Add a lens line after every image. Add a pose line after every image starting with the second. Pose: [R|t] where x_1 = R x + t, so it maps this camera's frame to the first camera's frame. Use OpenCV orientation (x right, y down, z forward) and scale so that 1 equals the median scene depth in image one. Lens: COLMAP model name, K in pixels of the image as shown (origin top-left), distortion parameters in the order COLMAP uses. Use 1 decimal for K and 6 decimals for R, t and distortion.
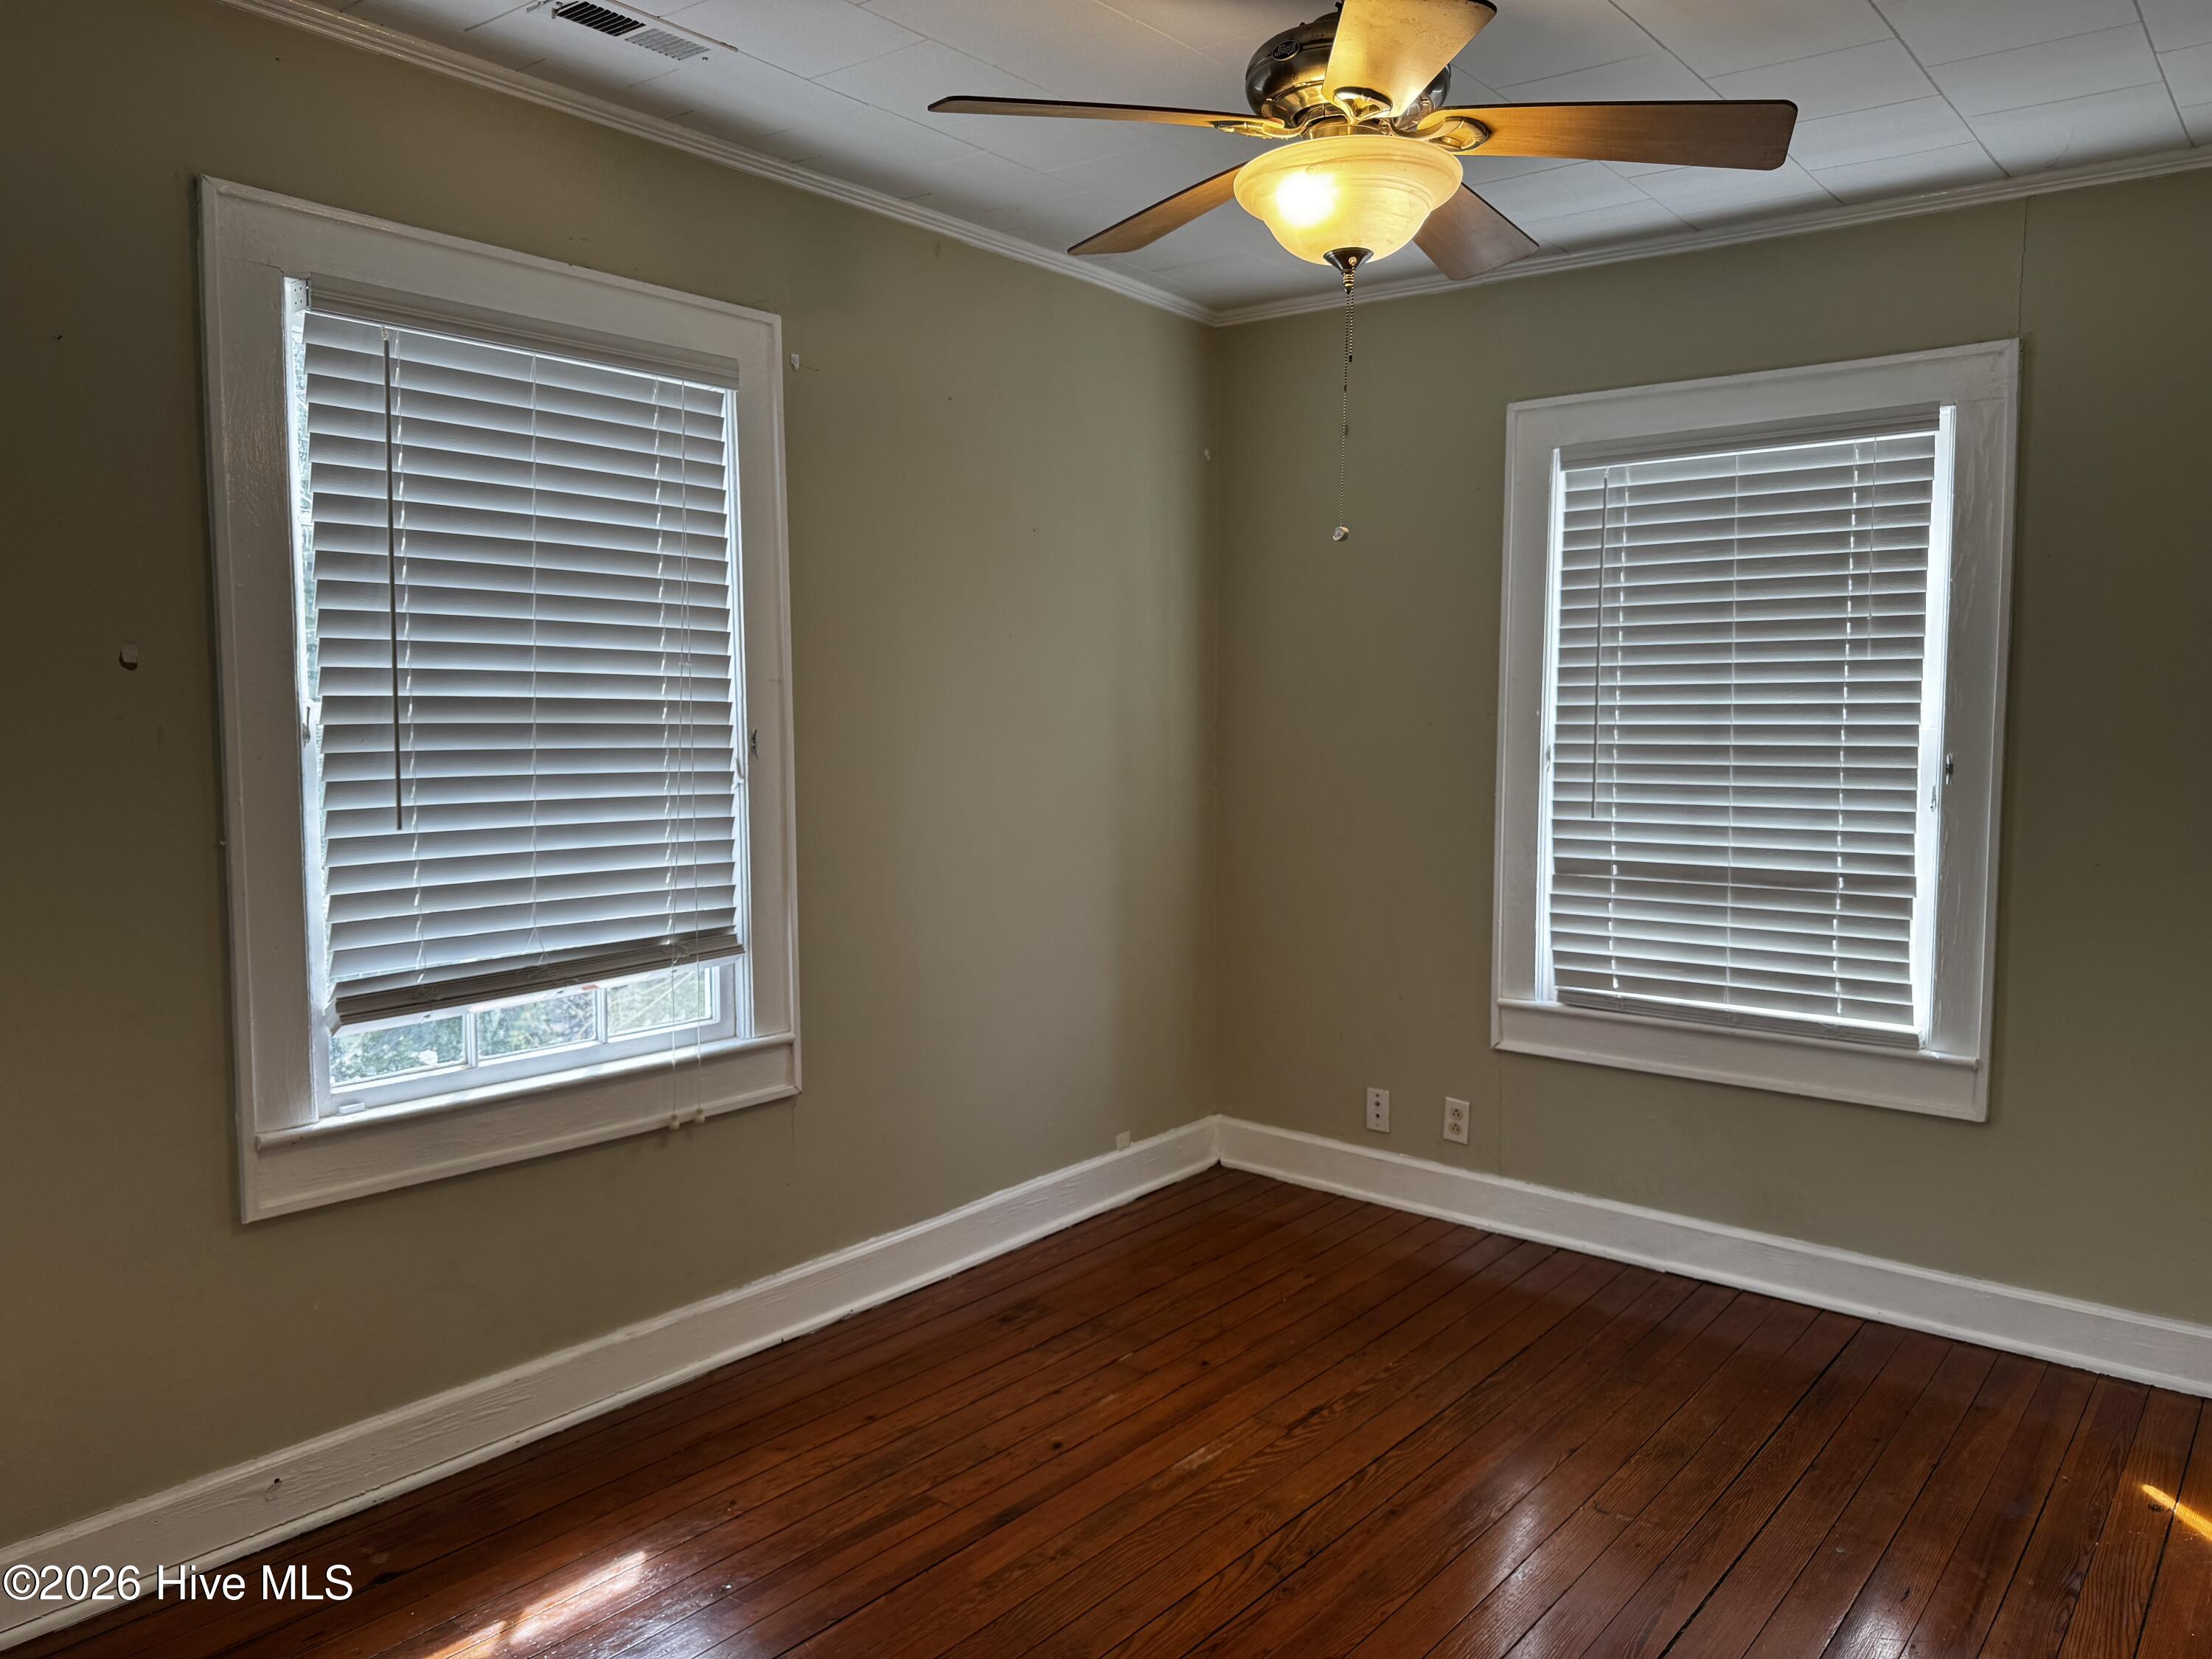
lens RADIAL K [[1559.9, 0, 1095.8], [0, 1559.9, 832.7], [0, 0, 1]] dist [0.072631, -0.079246]
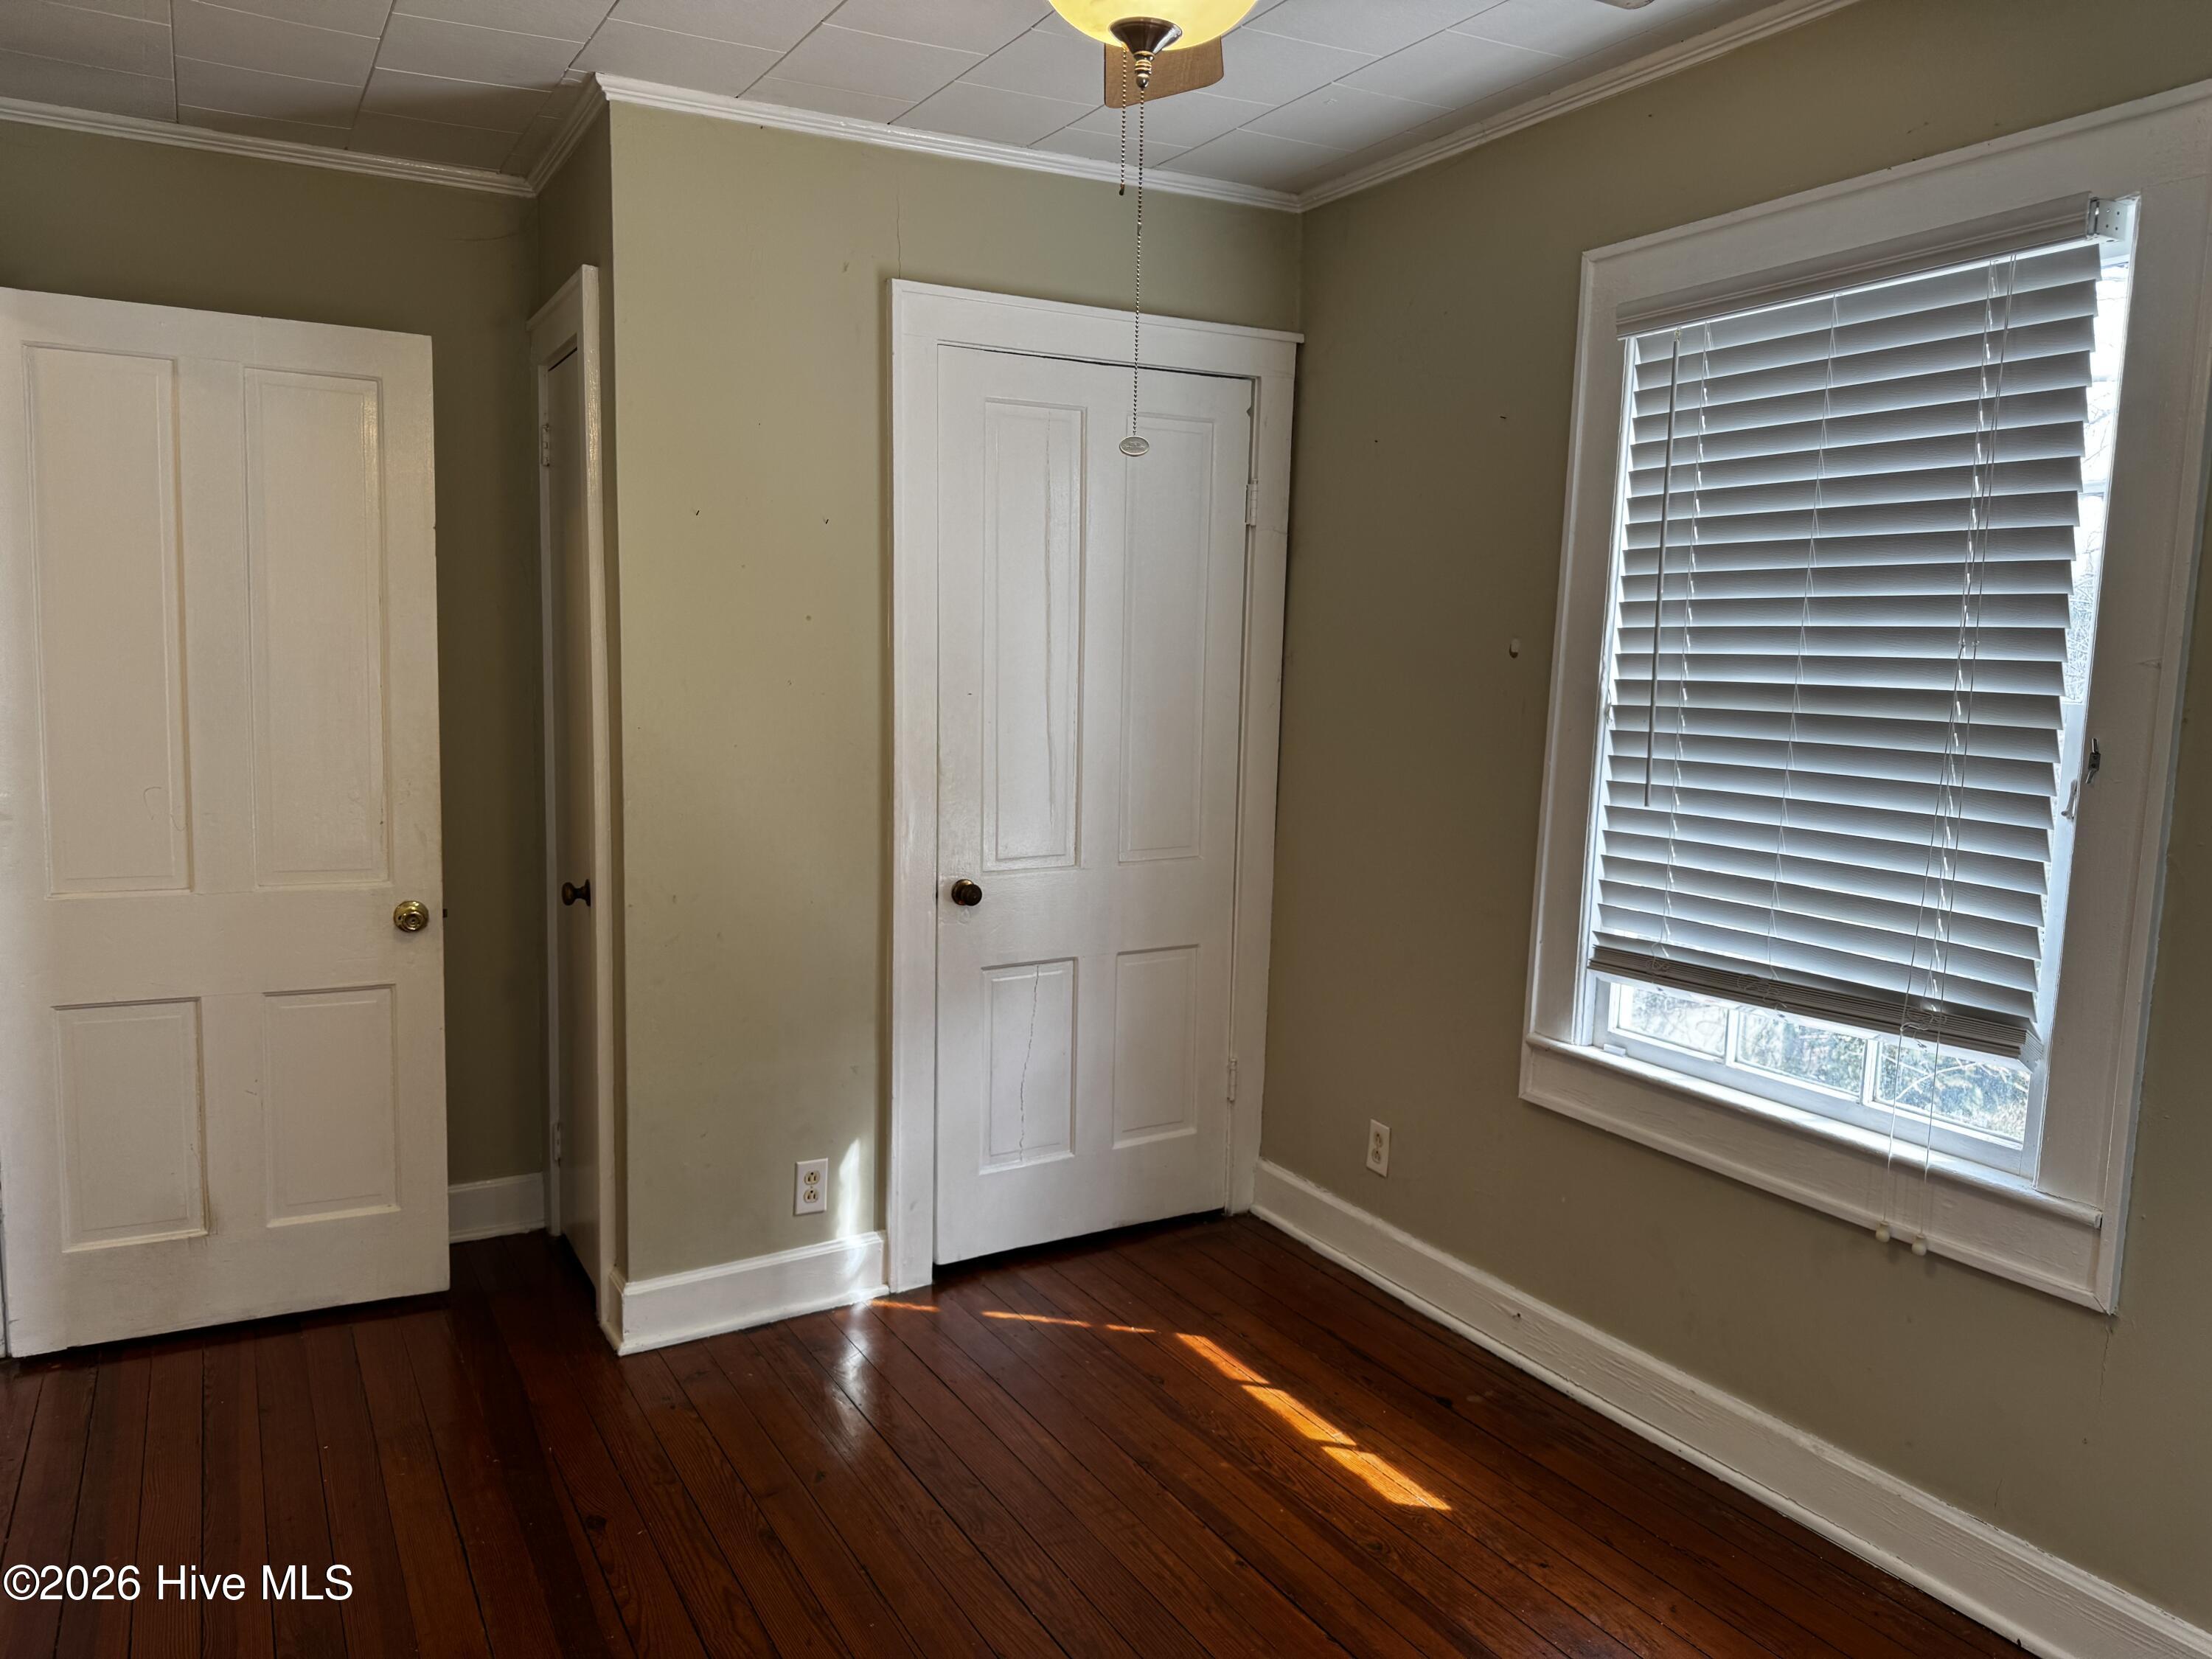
lens RADIAL K [[1559.9, 0, 1095.8], [0, 1559.9, 832.7], [0, 0, 1]] dist [0.072631, -0.079246]
pose [[-0.345852, 0.102680, -0.932654, 0.592764], [-0.093028, 0.985344, 0.142978, -0.088799], [0.933666, 0.136212, -0.331231, 0.888328]]
